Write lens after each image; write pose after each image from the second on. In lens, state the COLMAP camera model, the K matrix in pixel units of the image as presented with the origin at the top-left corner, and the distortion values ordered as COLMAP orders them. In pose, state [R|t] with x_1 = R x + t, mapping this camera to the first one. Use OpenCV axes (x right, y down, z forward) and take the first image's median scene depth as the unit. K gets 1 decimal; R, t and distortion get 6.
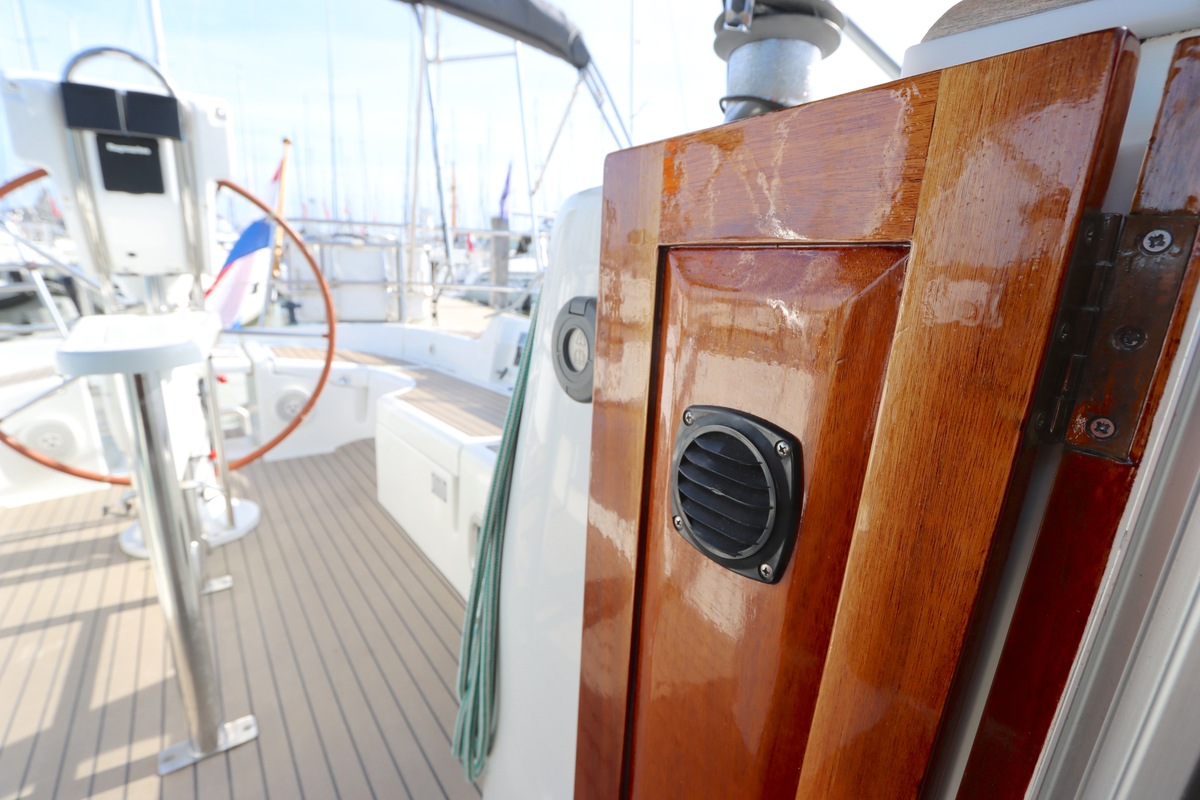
lens RADIAL K [[568.8, 0, 589.6], [0, 568.8, 397.2], [0, 0, 1]] dist [-0.019167, 0.002916]
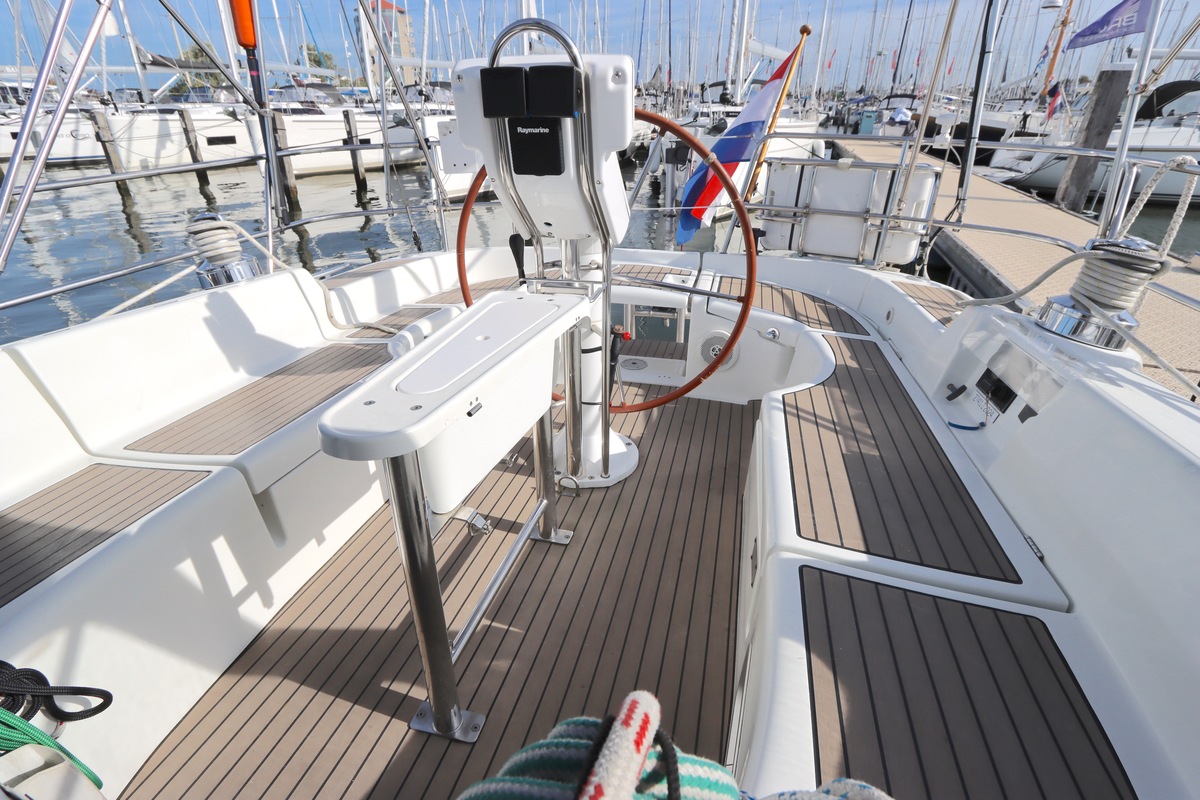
lens RADIAL K [[568.8, 0, 604.6], [0, 568.8, 392.4], [0, 0, 1]] dist [-0.019167, 0.002916]
pose [[0.652760, 0.315025, -0.688959, 0.065795], [-0.165515, 0.946773, 0.276091, -0.234522], [0.739263, -0.066188, 0.670157, 0.310095]]
